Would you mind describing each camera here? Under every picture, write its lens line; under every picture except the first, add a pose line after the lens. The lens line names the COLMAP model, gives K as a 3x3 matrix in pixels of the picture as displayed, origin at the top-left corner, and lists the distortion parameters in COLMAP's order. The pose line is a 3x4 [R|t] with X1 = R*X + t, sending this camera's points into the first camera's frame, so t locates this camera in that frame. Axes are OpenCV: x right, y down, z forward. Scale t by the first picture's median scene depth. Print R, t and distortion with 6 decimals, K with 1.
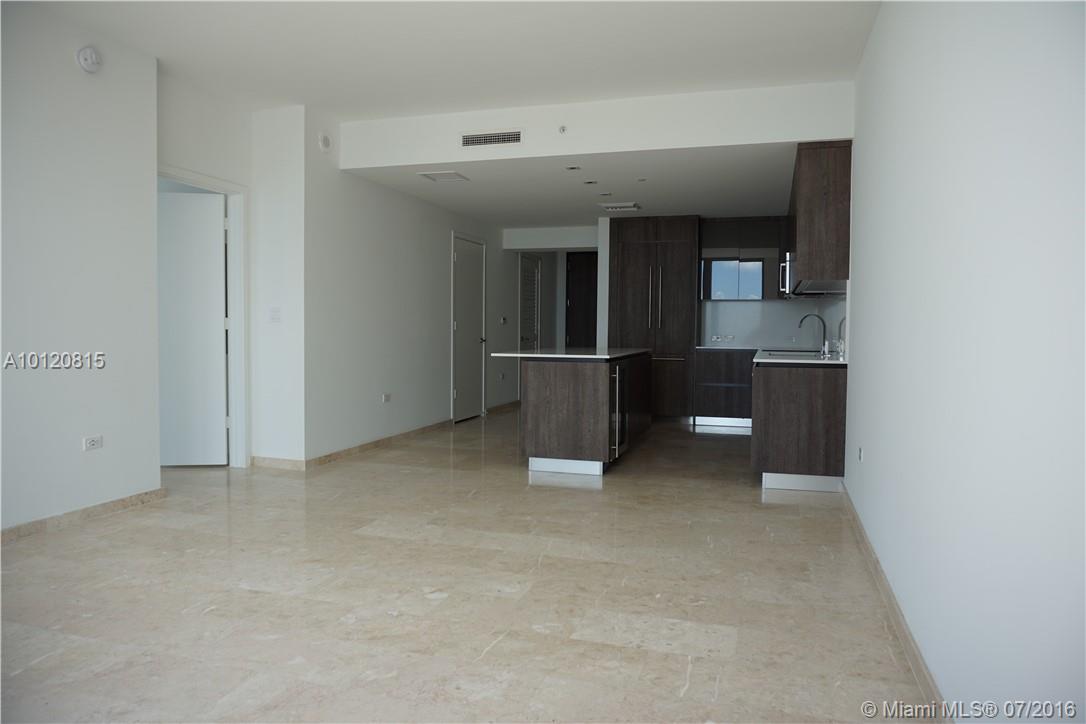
lens RADIAL K [[719.8, 0, 546.3], [0, 719.8, 363.9], [0, 0, 1]] dist [-0.049285, 0.013421]
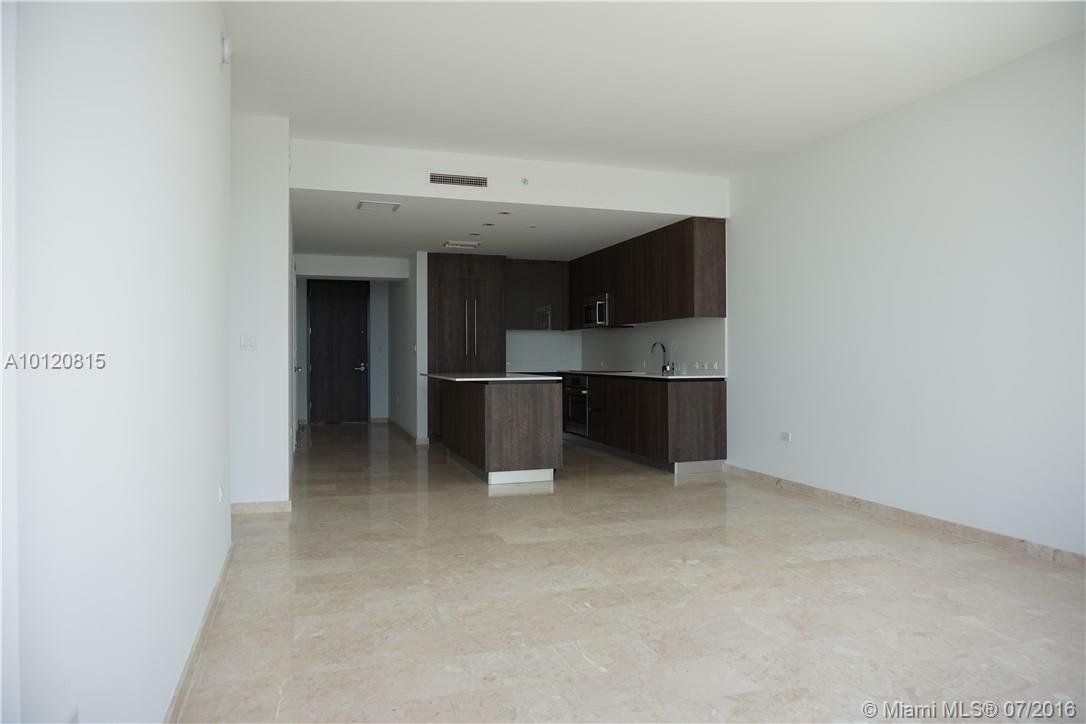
lens RADIAL K [[719.8, 0, 544.1], [0, 719.8, 364.0], [0, 0, 1]] dist [-0.049285, 0.013421]
pose [[0.811179, -0.016600, 0.584562, -0.608896], [0.039737, 0.998851, -0.026776, -0.002386], [-0.583446, 0.044949, 0.810907, 0.058044]]
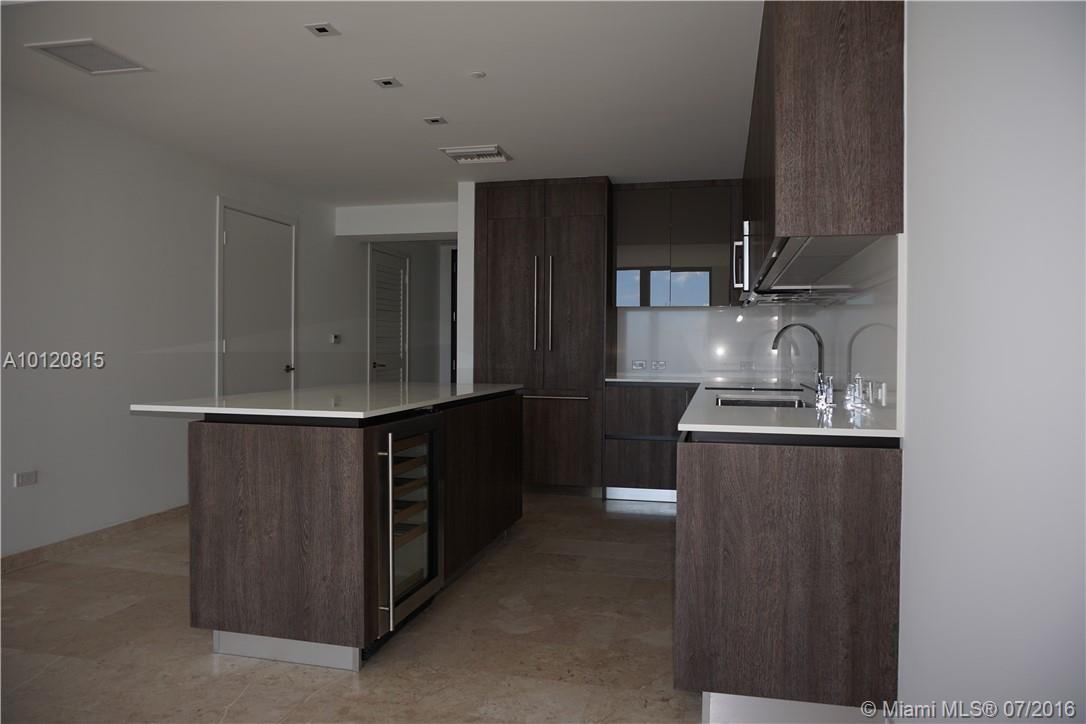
lens RADIAL K [[719.8, 0, 543.9], [0, 719.8, 359.5], [0, 0, 1]] dist [-0.049285, 0.013421]
pose [[0.998073, -0.001571, 0.062033, 0.167839], [0.003803, 0.999349, -0.035877, -0.027203], [-0.061936, 0.036044, 0.997429, 0.531011]]
